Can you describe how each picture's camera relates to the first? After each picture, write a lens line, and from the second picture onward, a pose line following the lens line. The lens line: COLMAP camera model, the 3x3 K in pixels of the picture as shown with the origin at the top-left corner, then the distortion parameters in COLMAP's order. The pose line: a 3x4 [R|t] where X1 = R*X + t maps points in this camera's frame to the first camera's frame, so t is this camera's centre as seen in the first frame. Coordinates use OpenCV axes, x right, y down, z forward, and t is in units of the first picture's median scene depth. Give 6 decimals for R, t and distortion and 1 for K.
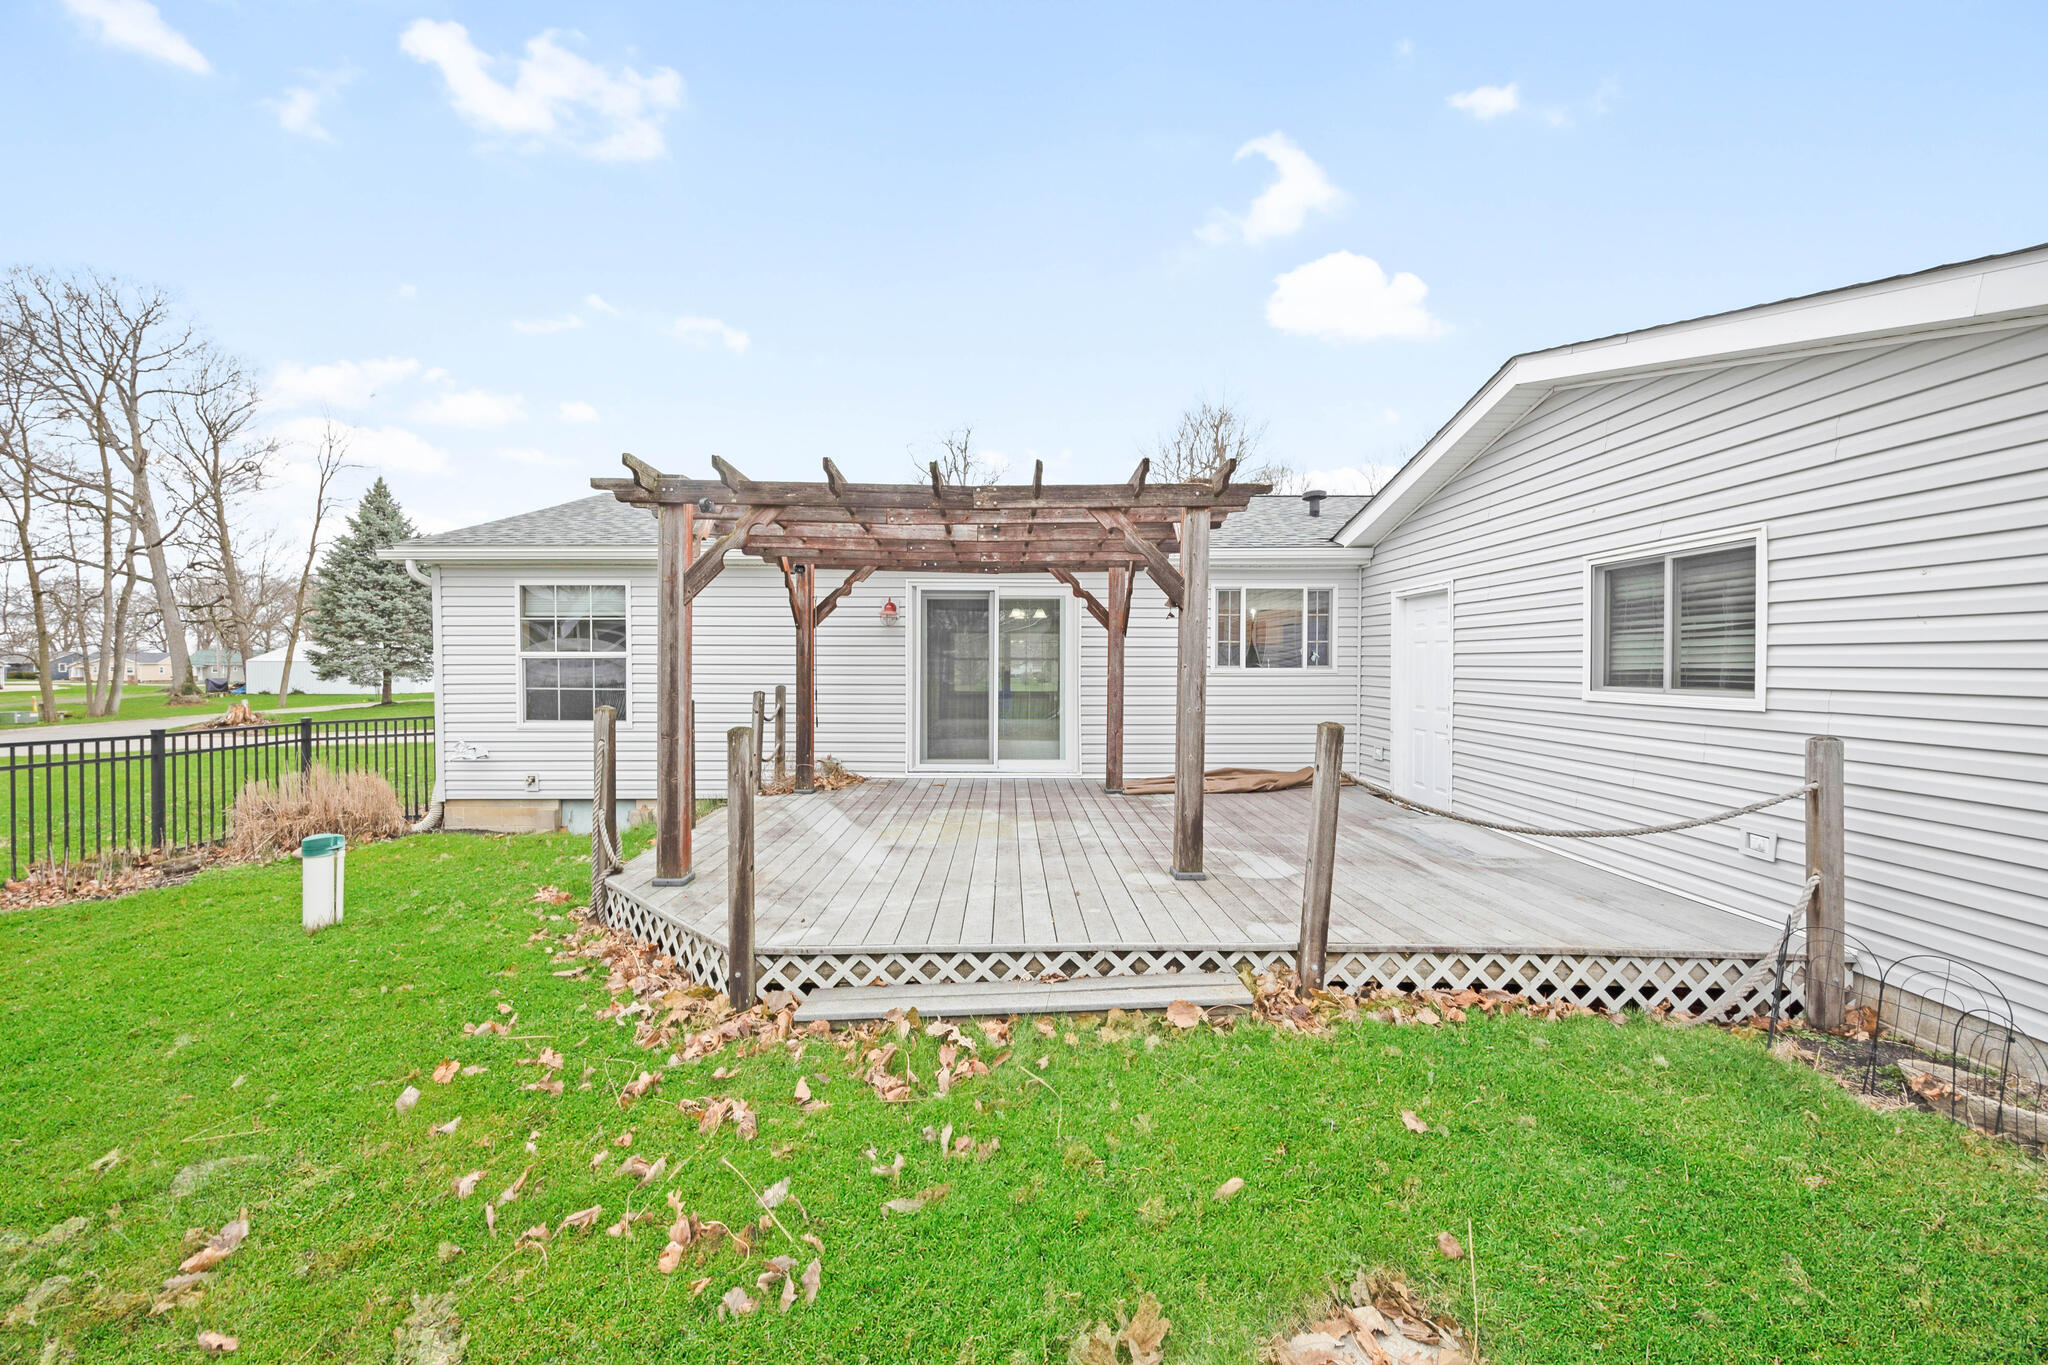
lens RADIAL K [[785.2, 0, 1015.1], [0, 785.2, 670.3], [0, 0, 1]] dist [0.000316, 0.000225]
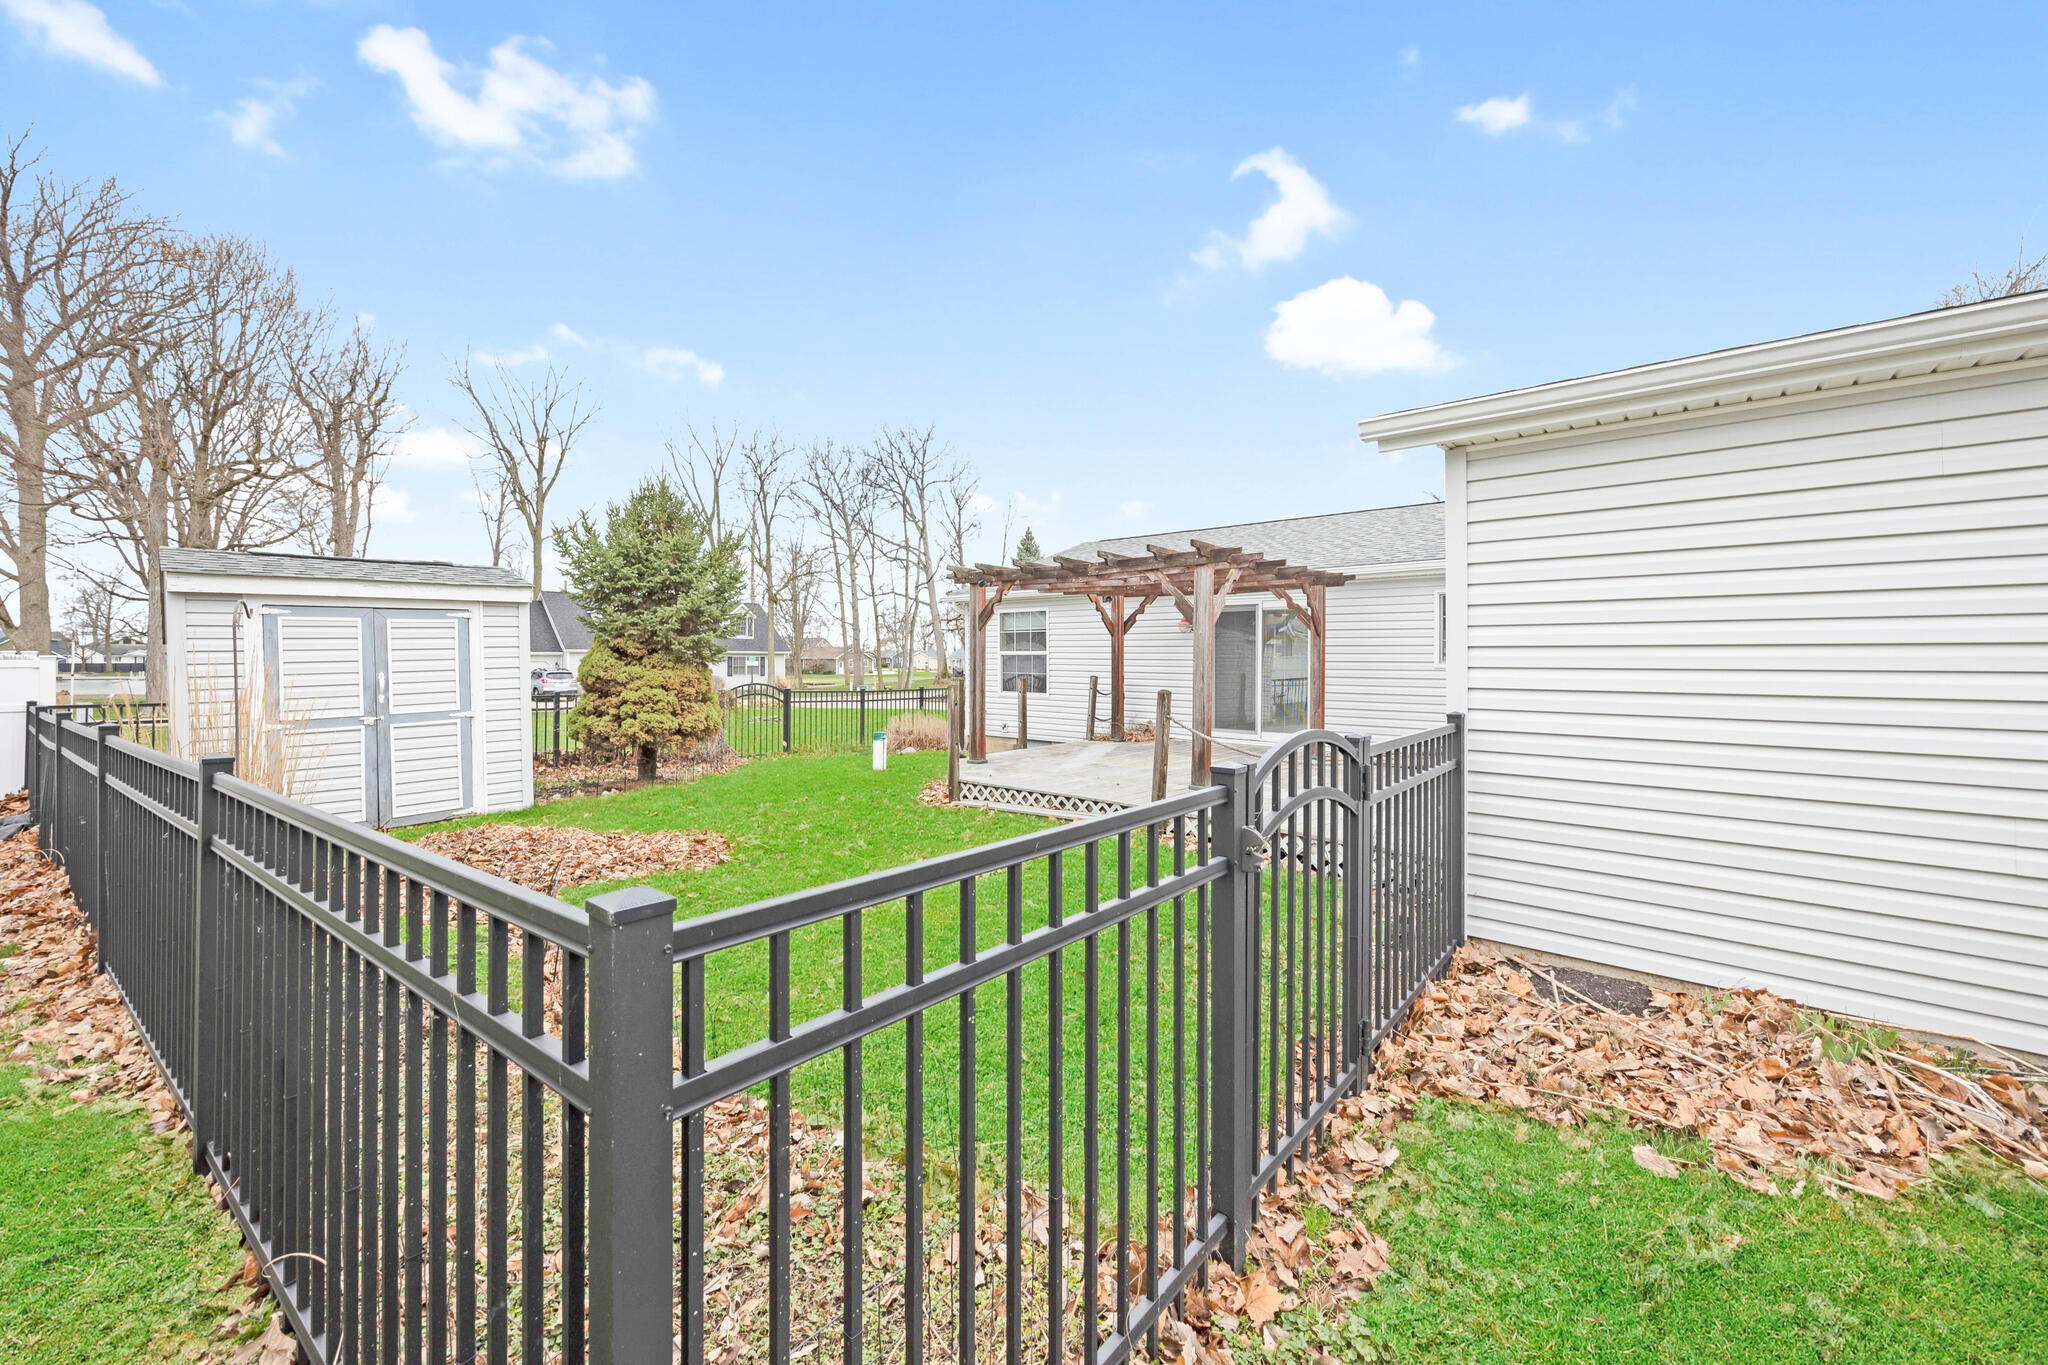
lens RADIAL K [[805.0, 0, 1025.2], [0, 805.0, 653.8], [0, 0, 1]] dist [0.000018, 0.000041]
pose [[0.741410, -0.000054, -0.671052, 1.109267], [-0.010802, 0.999869, -0.012015, 0.005438], [0.670965, 0.016157, 0.741313, -0.509044]]
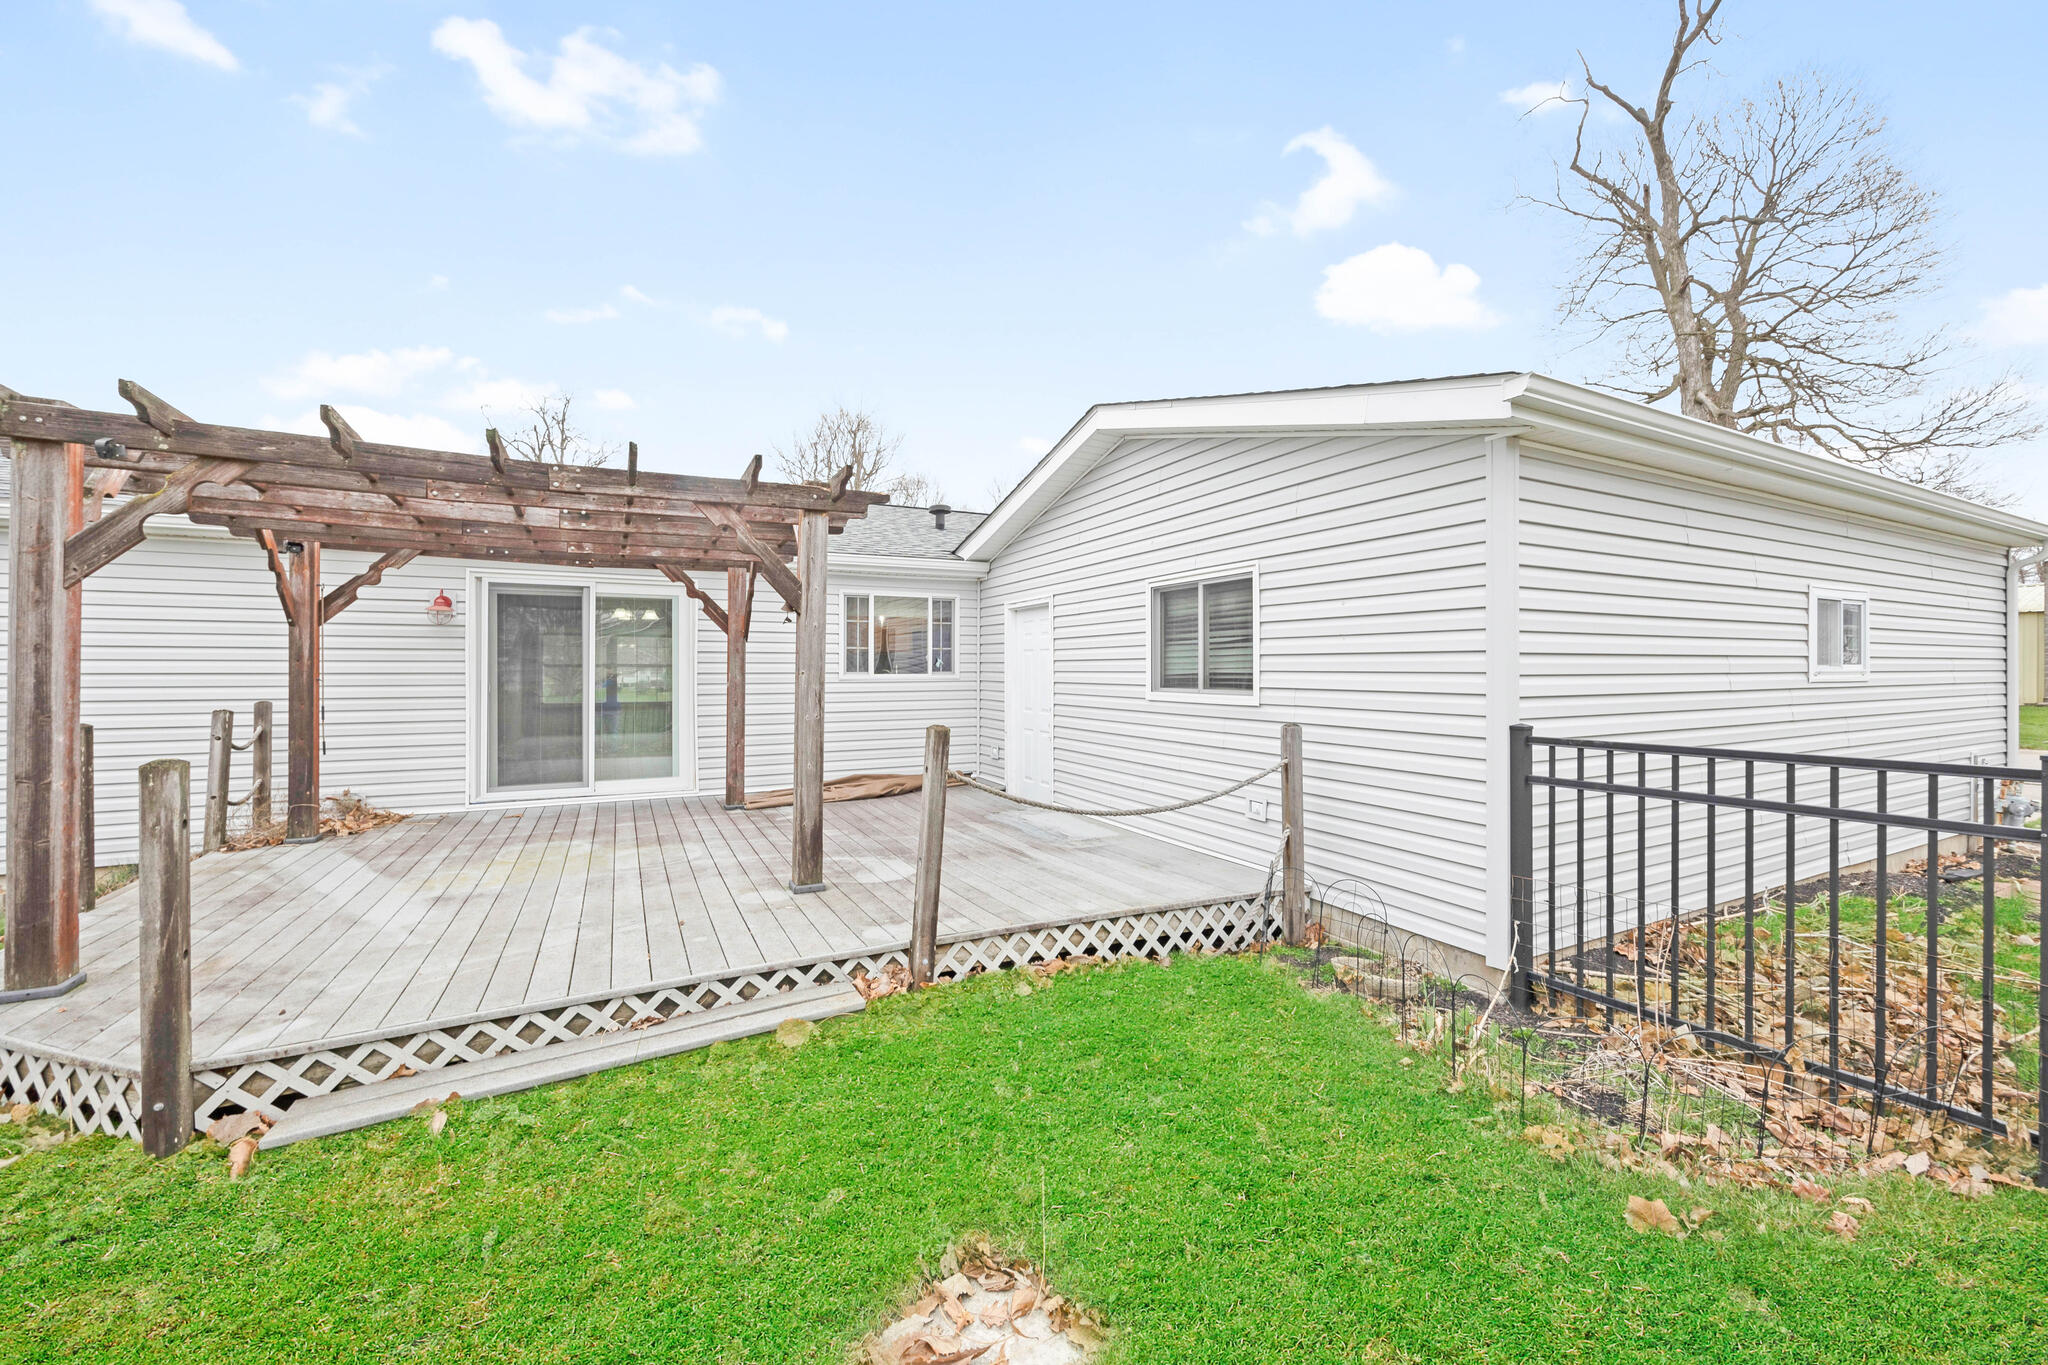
lens RADIAL K [[797.7, 0, 1025.7], [0, 797.7, 667.4], [0, 0, 1]] dist [0.001858, 0.000368]
pose [[0.895586, -0.001854, 0.444884, 0.024229], [0.007156, 0.999922, -0.010240, 0.000262], [-0.444830, 0.012355, 0.895530, -0.008288]]
